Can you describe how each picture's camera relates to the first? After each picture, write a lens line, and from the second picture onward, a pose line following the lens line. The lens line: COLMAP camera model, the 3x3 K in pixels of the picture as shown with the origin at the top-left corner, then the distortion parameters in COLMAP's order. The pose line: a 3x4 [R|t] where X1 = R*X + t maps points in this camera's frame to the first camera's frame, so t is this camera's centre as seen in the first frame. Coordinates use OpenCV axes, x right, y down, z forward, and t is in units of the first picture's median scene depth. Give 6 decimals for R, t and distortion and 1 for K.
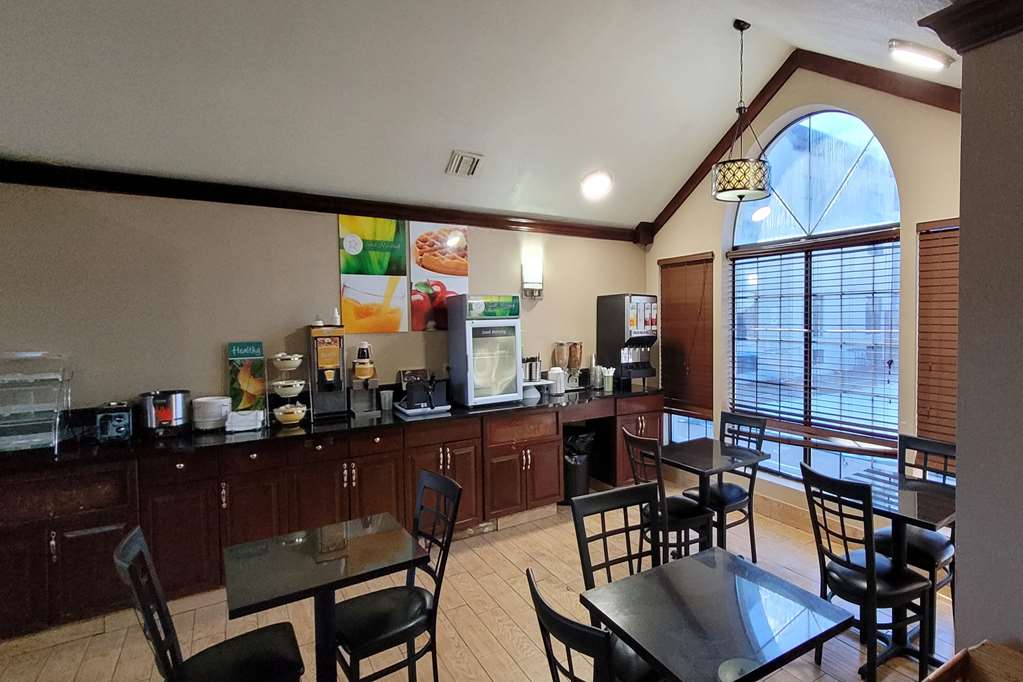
lens RADIAL K [[584.3, 0, 509.3], [0, 584.3, 295.5], [0, 0, 1]] dist [0.019958, 0.000379]
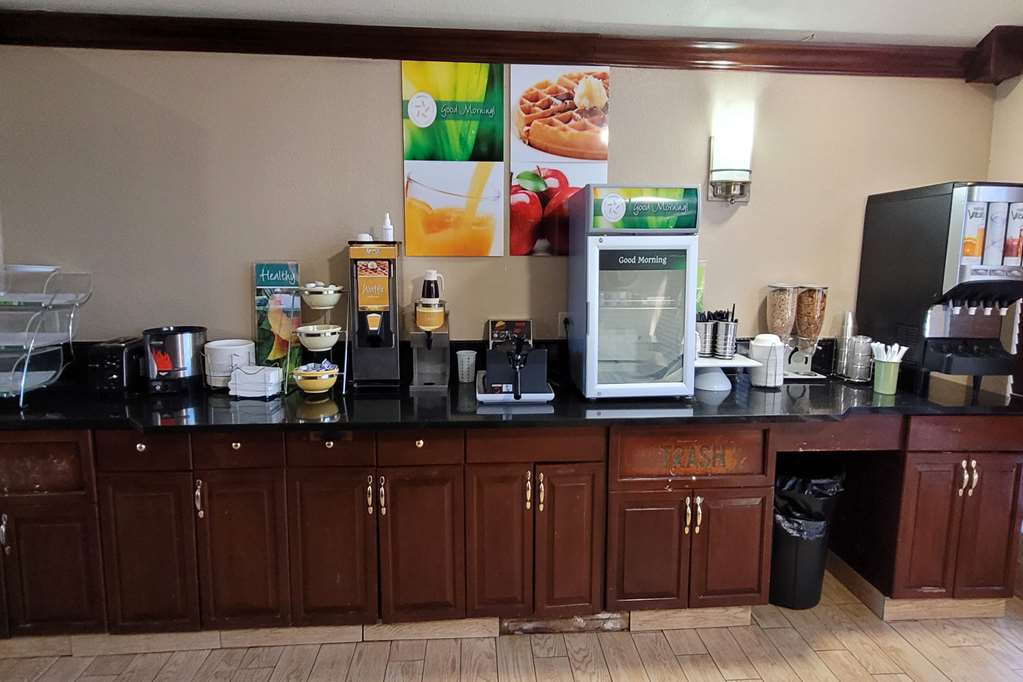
lens RADIAL K [[597.5, 0, 513.9], [0, 597.5, 305.6], [0, 0, 1]] dist [0.013938, 0.000251]
pose [[0.952958, 0.055696, -0.297940, 0.023275], [-0.016224, 0.990936, 0.133351, 0.032224], [0.302666, -0.122244, 0.945225, 0.443406]]
